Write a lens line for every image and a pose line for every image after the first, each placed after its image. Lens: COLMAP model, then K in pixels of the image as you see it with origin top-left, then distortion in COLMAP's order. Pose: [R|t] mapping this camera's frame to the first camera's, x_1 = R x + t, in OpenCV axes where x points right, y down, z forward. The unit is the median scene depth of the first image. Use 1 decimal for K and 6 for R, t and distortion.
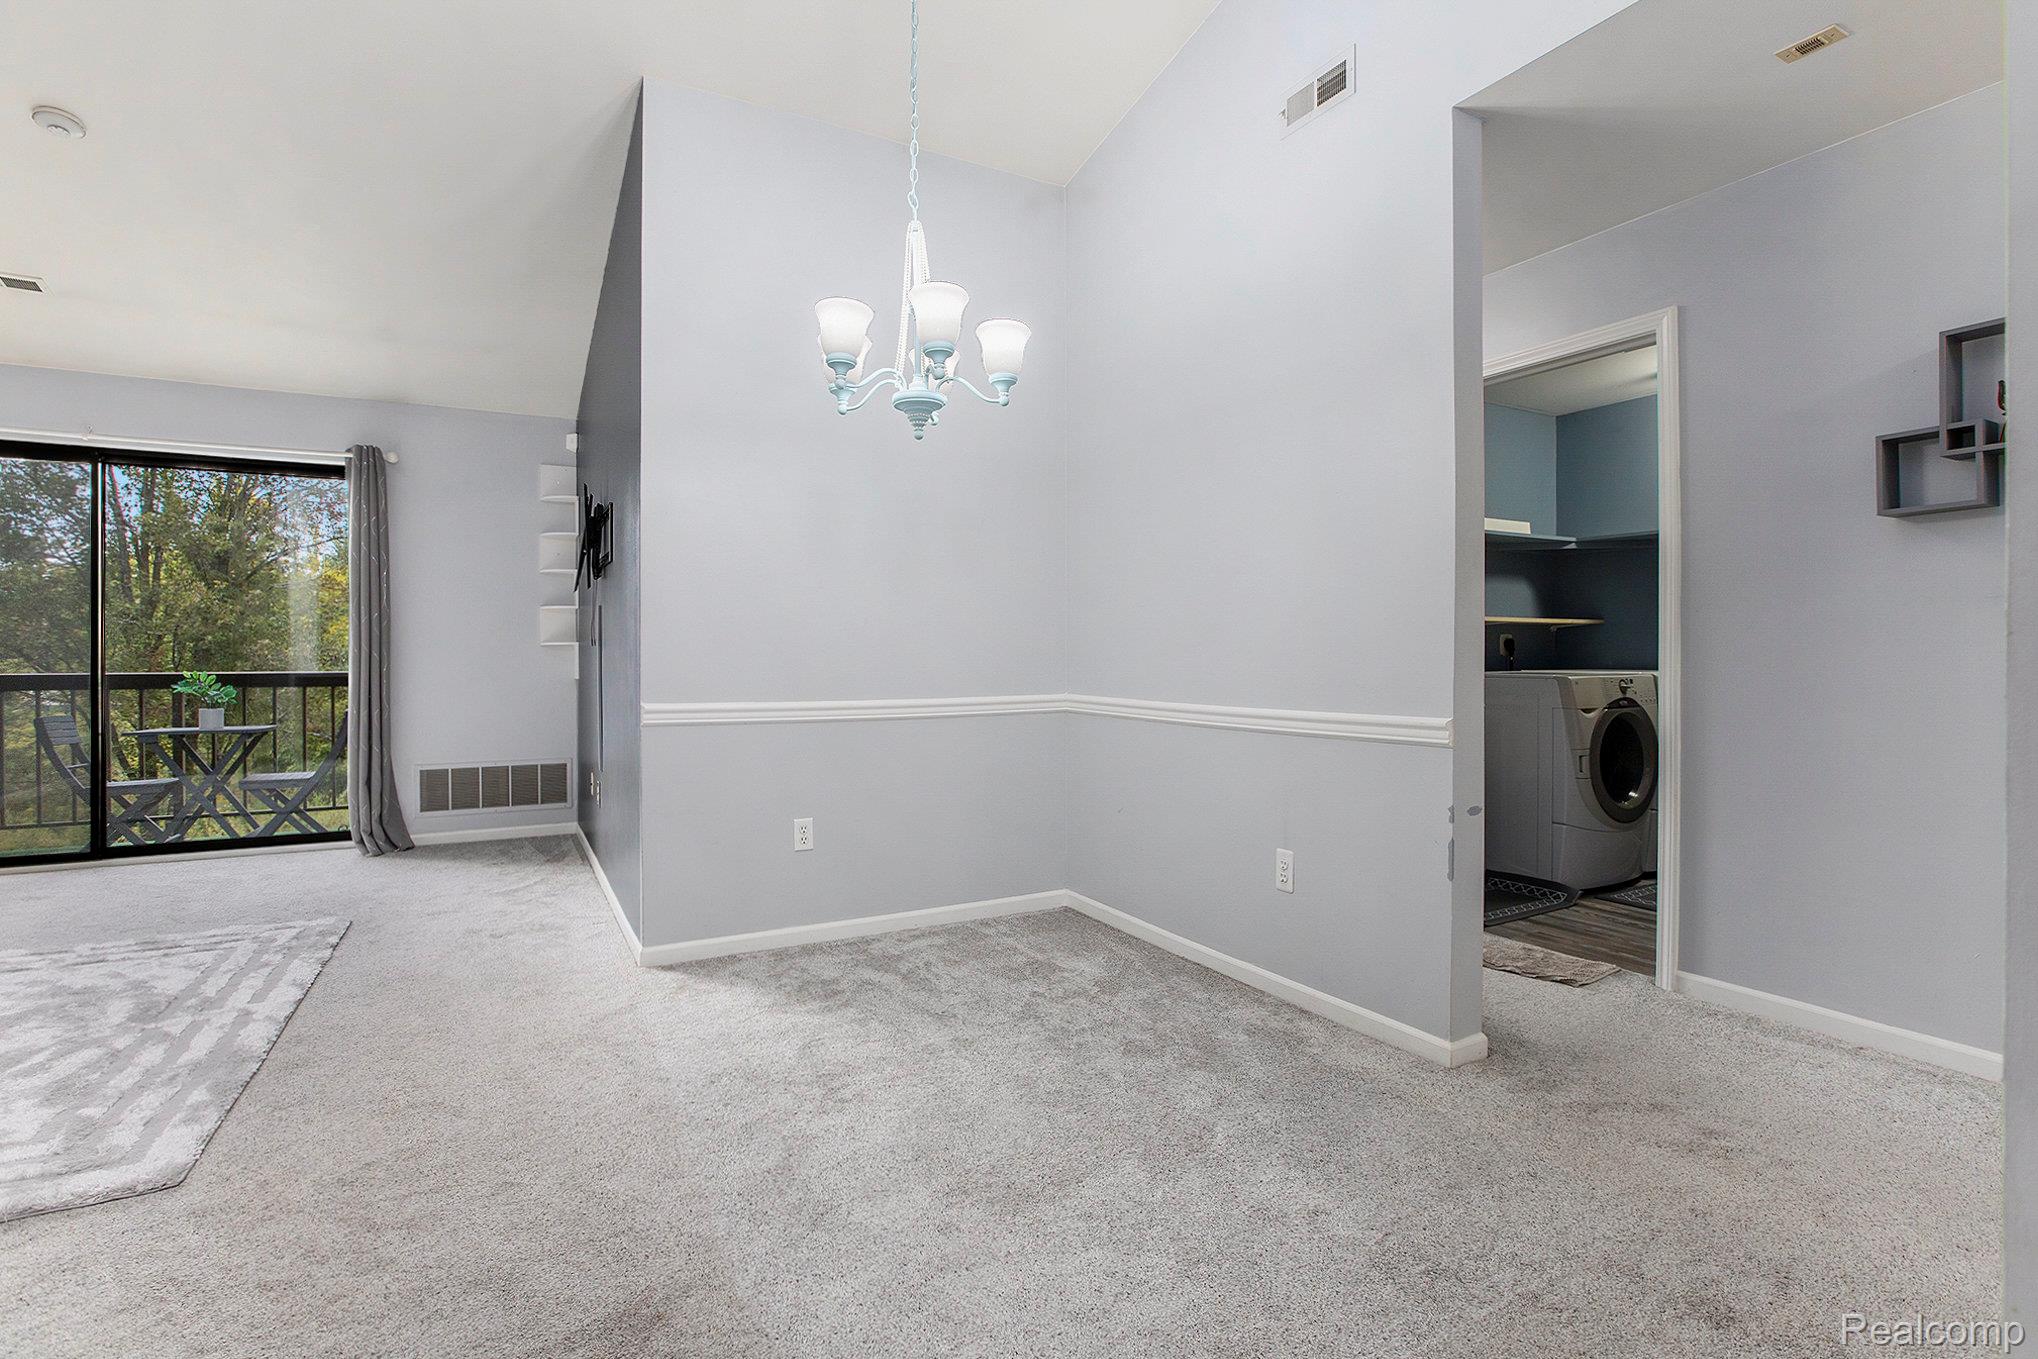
lens RADIAL K [[968.9, 0, 1005.8], [0, 968.9, 661.7], [0, 0, 1]] dist [-0.034362, 0.013754]
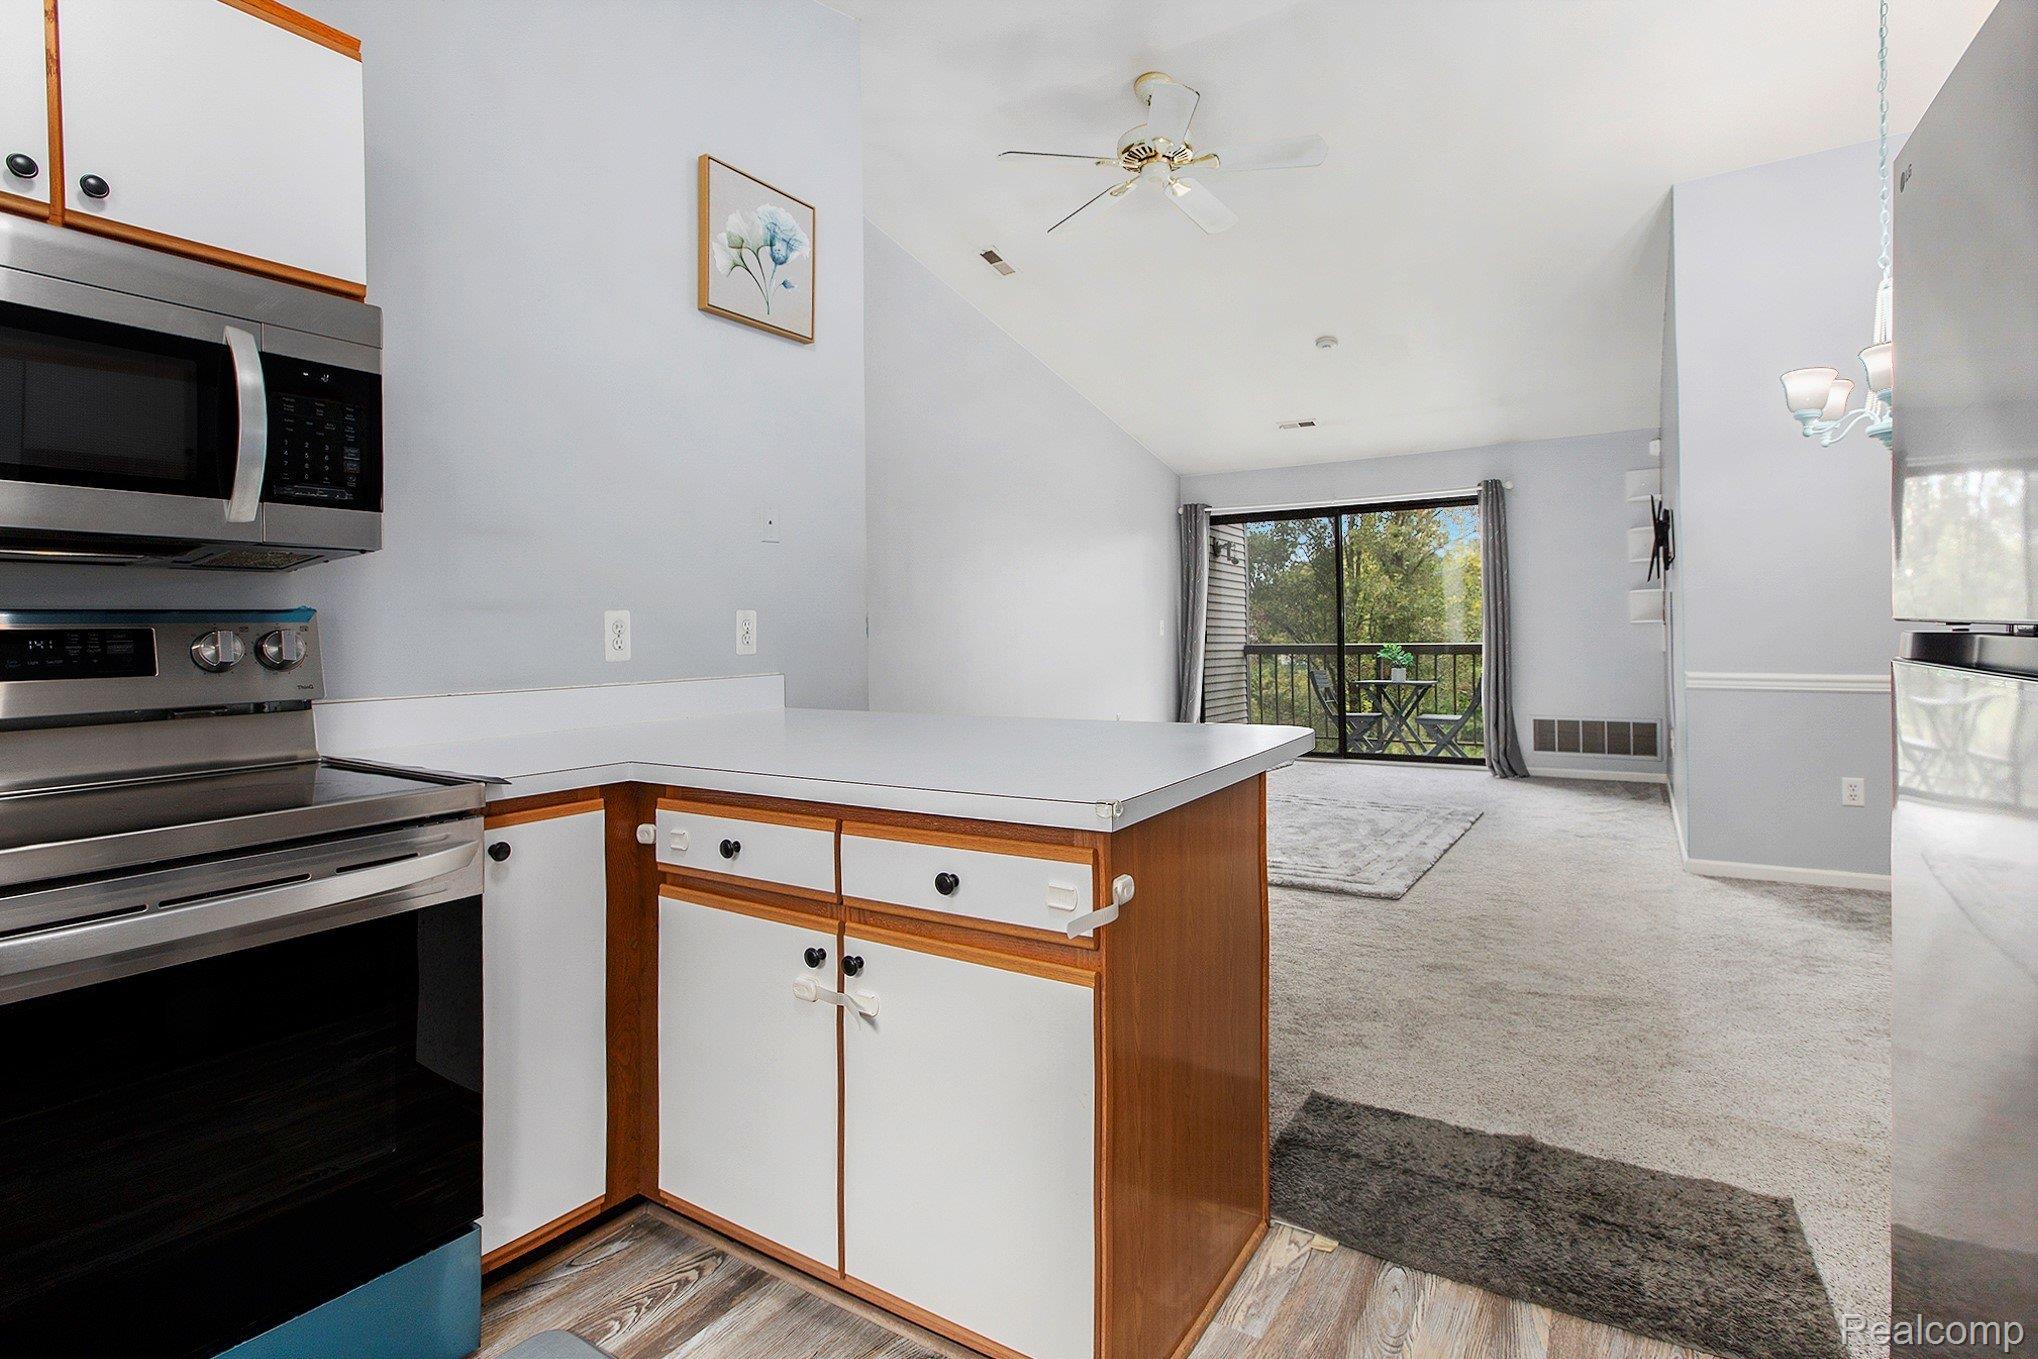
lens RADIAL K [[968.9, 0, 1003.0], [0, 968.9, 625.4], [0, 0, 1]] dist [-0.034362, 0.013754]
pose [[0.476297, -0.015077, -0.879155, 0.215705], [0.010548, 0.999879, -0.011433, -0.007809], [0.879221, -0.003828, 0.476398, -0.286377]]
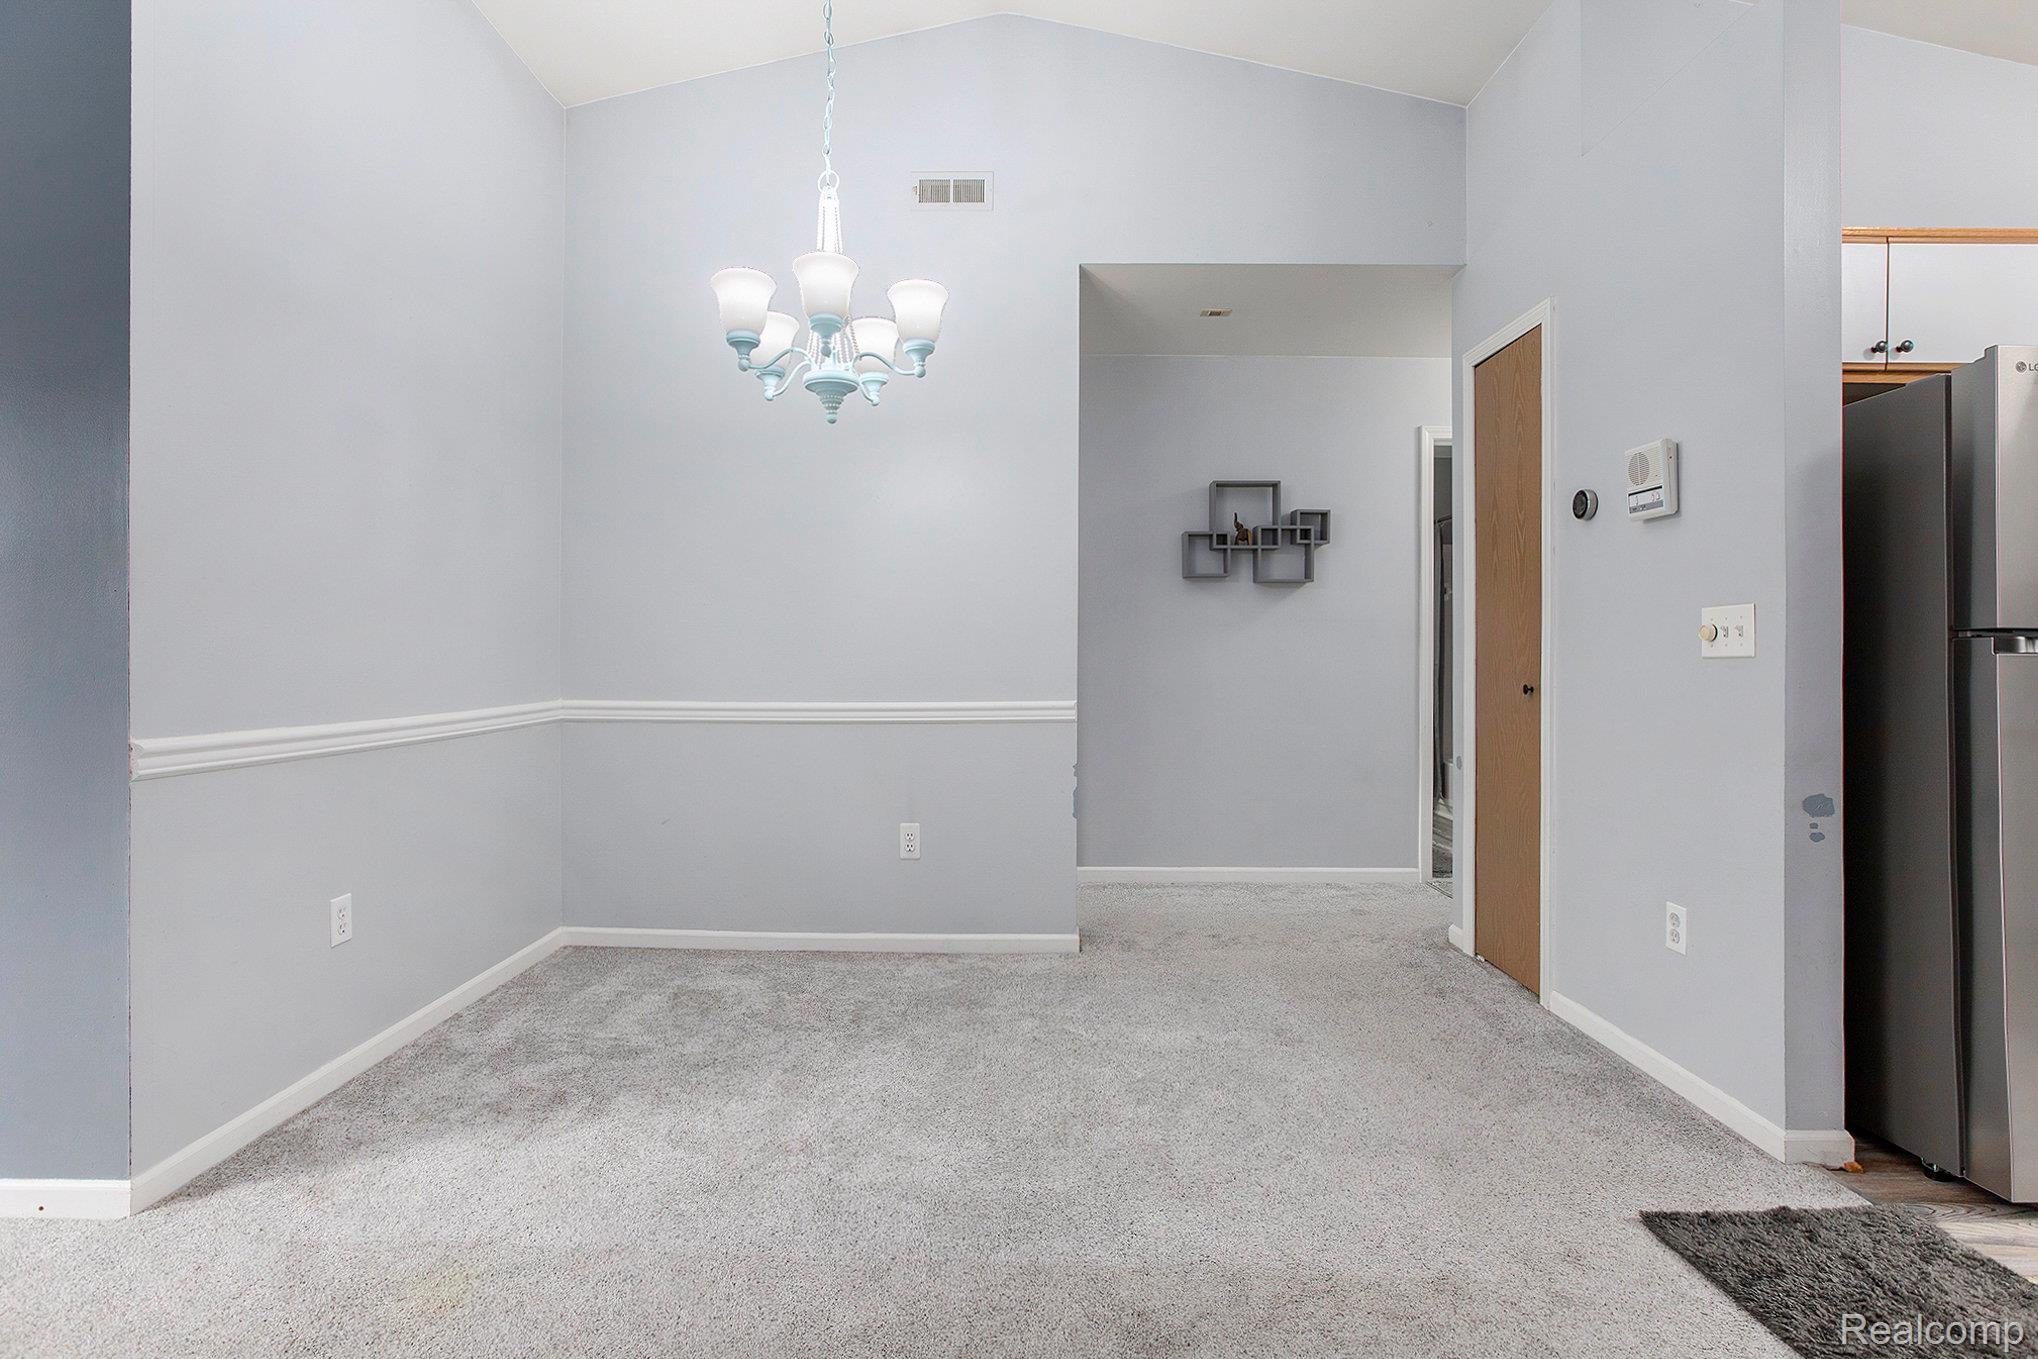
lens RADIAL K [[968.9, 0, 1017.5], [0, 968.9, 665.7], [0, 0, 1]] dist [-0.034362, 0.013754]
pose [[0.494921, -0.006120, 0.868917, -0.394735], [0.003888, 0.999981, 0.004828, 0.000227], [-0.868930, 0.000989, 0.494935, 0.187031]]
